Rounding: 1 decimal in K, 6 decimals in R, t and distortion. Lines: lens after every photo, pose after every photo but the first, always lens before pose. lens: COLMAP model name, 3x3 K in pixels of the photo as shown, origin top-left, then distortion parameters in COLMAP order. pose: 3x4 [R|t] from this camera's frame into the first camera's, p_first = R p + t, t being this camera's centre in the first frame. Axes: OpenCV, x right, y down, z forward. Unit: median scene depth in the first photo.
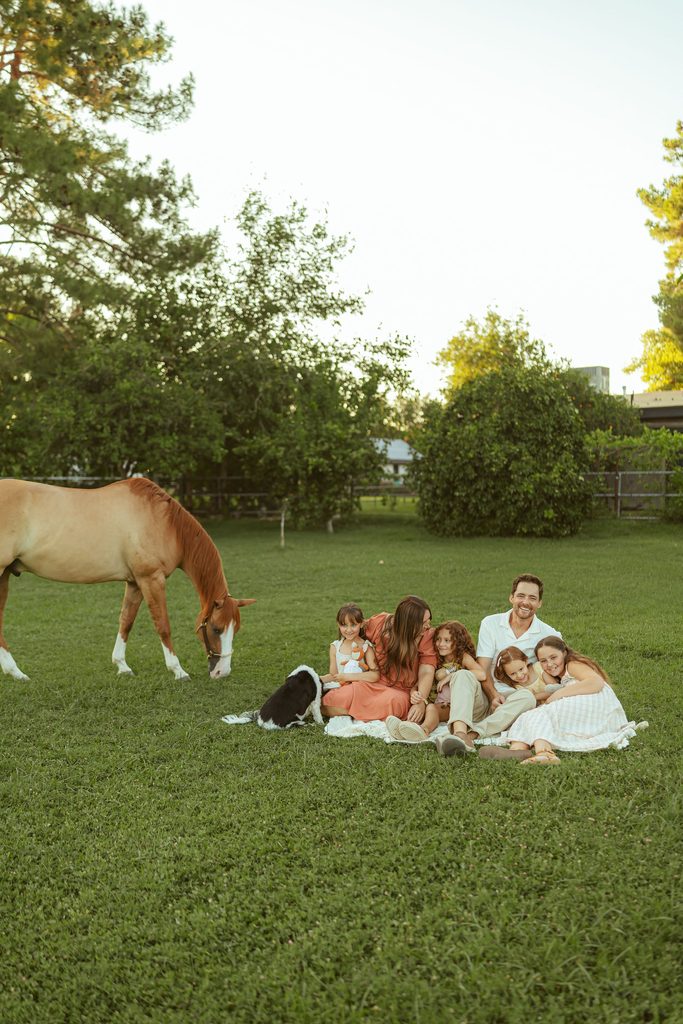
lens RADIAL K [[967.3, 0, 339.5], [0, 967.3, 492.6], [0, 0, 1]] dist [0.037417, -0.023145]
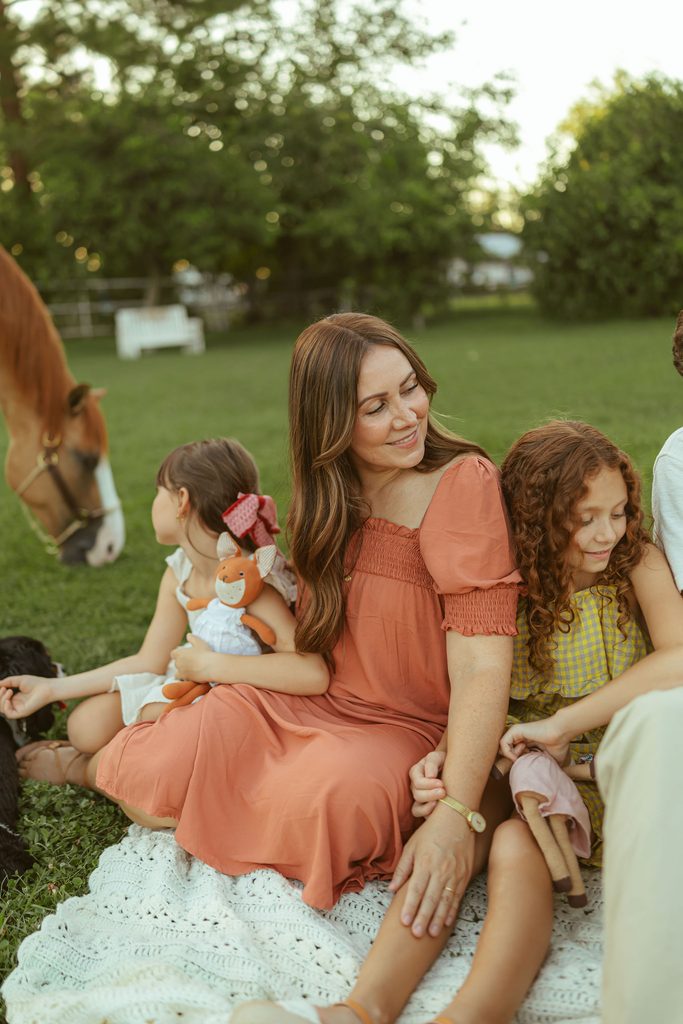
lens RADIAL K [[967.3, 0, 339.5], [0, 967.3, 492.6], [0, 0, 1]] dist [0.037417, -0.023145]
pose [[0.991744, -0.032384, -0.124075, 0.021048], [0.054498, 0.982297, 0.179228, 0.026572], [0.116074, -0.184510, 0.975952, 0.196144]]
